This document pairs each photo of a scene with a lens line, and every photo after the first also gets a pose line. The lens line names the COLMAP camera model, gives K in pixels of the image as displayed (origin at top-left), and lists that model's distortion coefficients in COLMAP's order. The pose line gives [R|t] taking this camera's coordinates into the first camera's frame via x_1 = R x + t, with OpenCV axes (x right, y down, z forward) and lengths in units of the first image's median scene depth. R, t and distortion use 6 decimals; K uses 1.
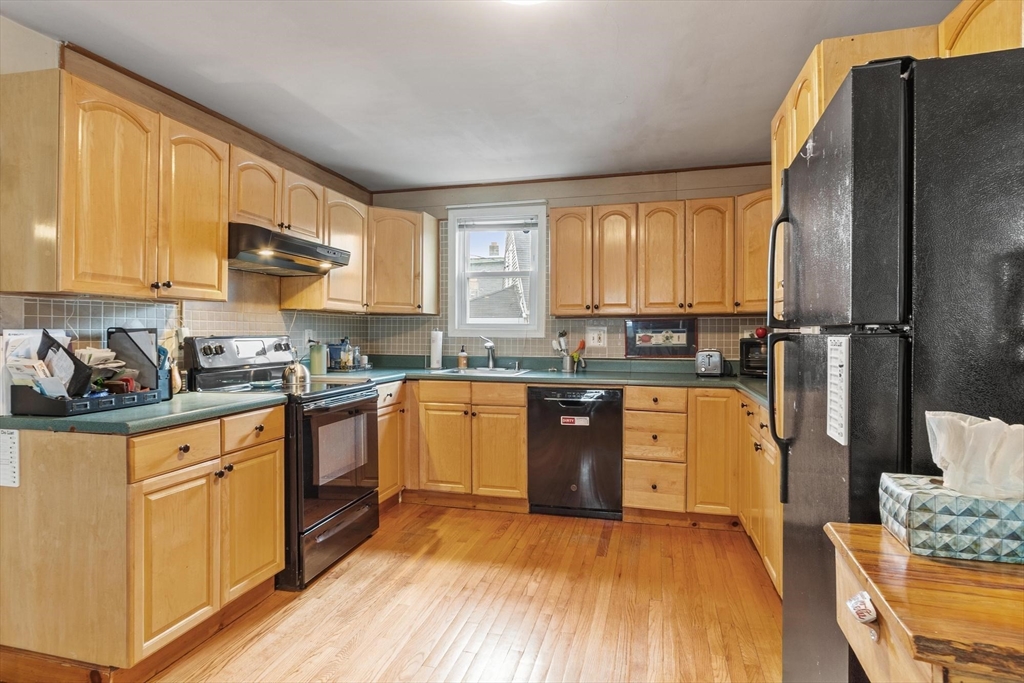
lens RADIAL K [[537.3, 0, 508.2], [0, 537.3, 333.1], [0, 0, 1]] dist [0.004718, -0.001352]
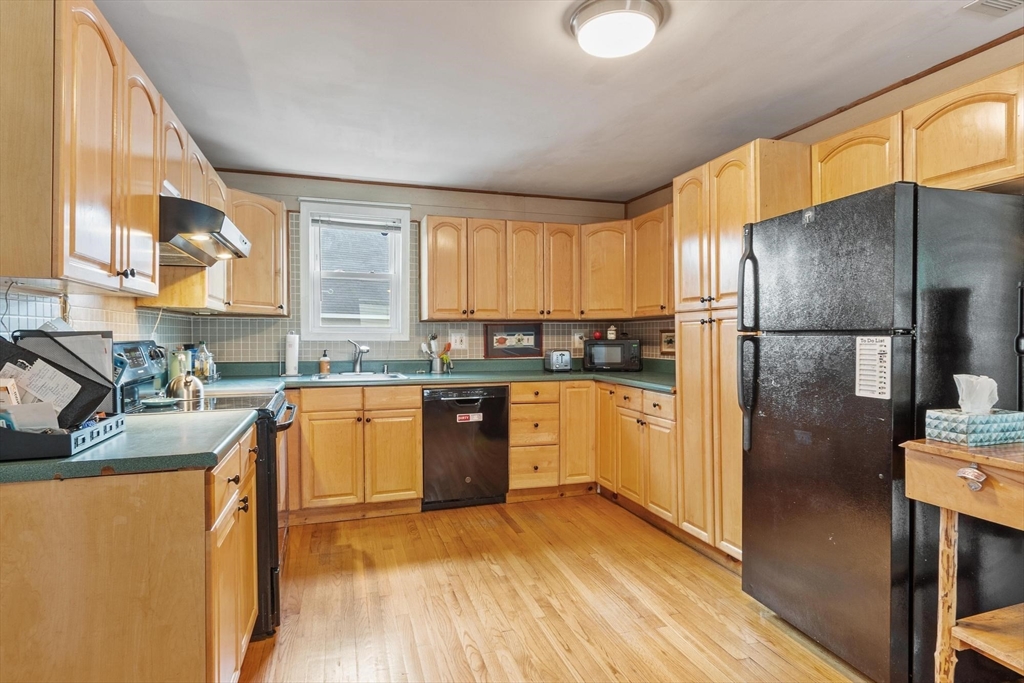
lens RADIAL K [[537.3, 0, 501.6], [0, 537.3, 340.6], [0, 0, 1]] dist [0.004718, -0.001352]
pose [[0.843424, -0.008007, 0.537189, -0.390833], [0.003519, 0.999950, 0.009380, -0.000828], [-0.537238, -0.006021, 0.843409, 0.057189]]
